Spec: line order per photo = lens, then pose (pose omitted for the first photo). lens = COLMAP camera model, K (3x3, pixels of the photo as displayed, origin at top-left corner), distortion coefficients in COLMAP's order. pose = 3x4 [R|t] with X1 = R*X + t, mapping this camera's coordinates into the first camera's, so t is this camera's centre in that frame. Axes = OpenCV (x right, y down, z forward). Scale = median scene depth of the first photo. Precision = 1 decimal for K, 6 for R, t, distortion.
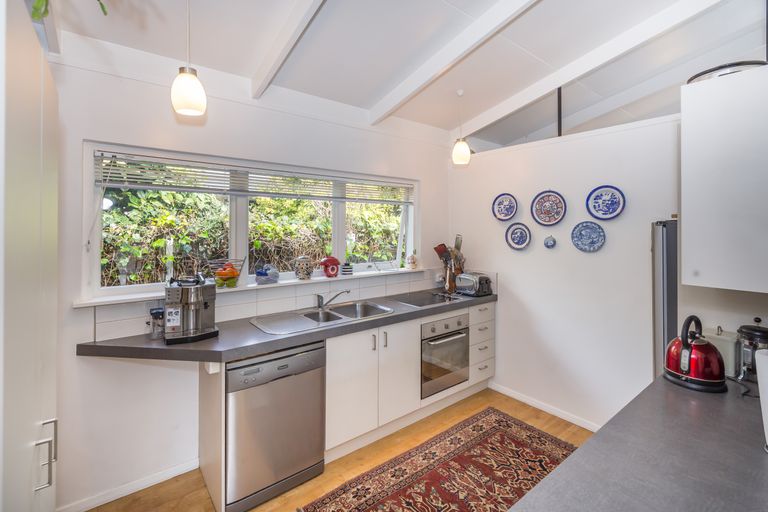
lens RADIAL K [[344.4, 0, 385.4], [0, 344.4, 227.8], [0, 0, 1]] dist [-0.002679, -0.000250]
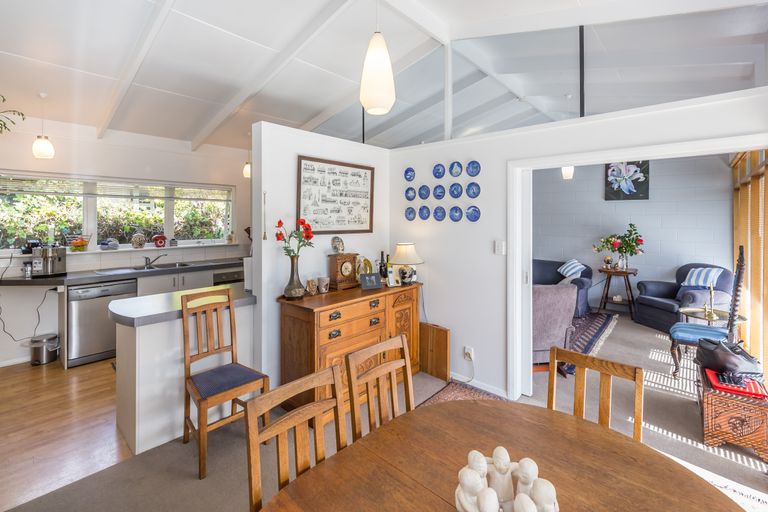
lens RADIAL K [[344.1, 0, 383.2], [0, 344.1, 218.6], [0, 0, 1]] dist [-0.000744, 0.000104]
pose [[0.986782, 0.001077, 0.162052, 0.624401], [-0.002068, 0.999980, 0.005945, -0.001397], [-0.162043, -0.006202, 0.986764, -0.766160]]
